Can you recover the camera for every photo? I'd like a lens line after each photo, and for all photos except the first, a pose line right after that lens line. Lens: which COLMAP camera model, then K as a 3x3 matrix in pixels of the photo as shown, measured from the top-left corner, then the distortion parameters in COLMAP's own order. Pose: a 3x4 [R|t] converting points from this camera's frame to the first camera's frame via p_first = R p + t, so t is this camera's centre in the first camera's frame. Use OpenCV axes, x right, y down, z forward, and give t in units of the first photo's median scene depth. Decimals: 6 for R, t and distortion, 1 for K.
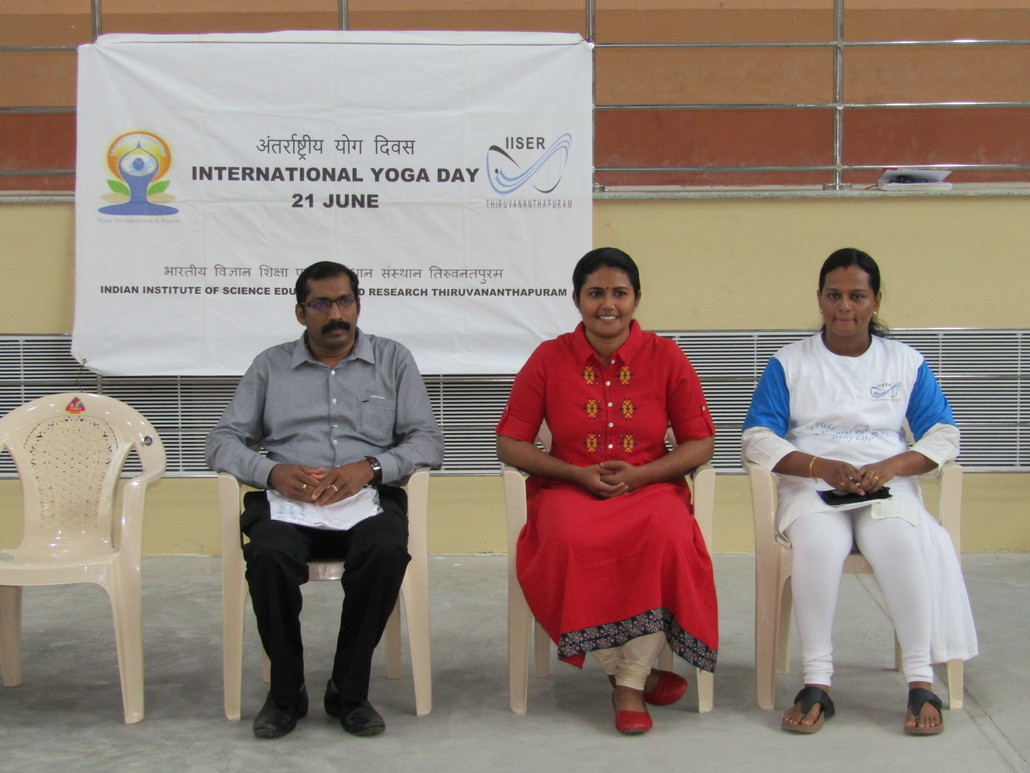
lens RADIAL K [[2149.9, 0, 515.0], [0, 2149.9, 386.5], [0, 0, 1]] dist [0.036735, -0.113148]
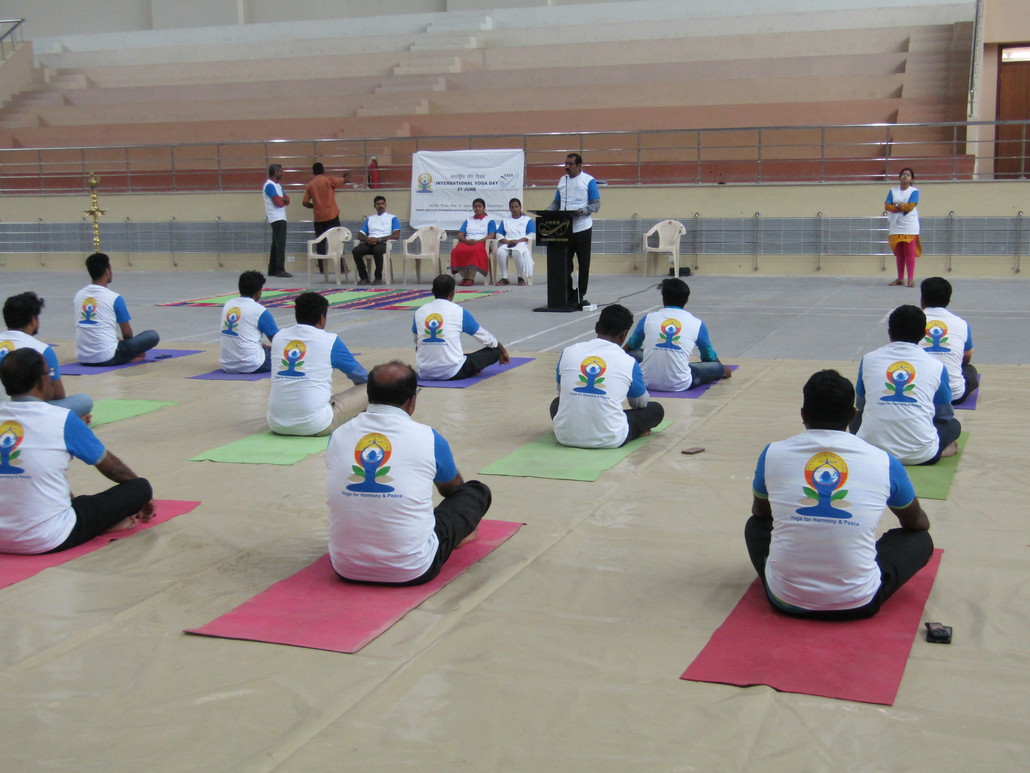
lens RADIAL K [[1261.1, 0, 479.6], [0, 1261.1, 386.4], [0, 0, 1]] dist [0.021578, -0.010788]
pose [[0.929902, 0.051615, -0.364167, 0.883953], [-0.028962, 0.997306, 0.067399, 0.136854], [0.366665, -0.052128, 0.928892, -1.365490]]
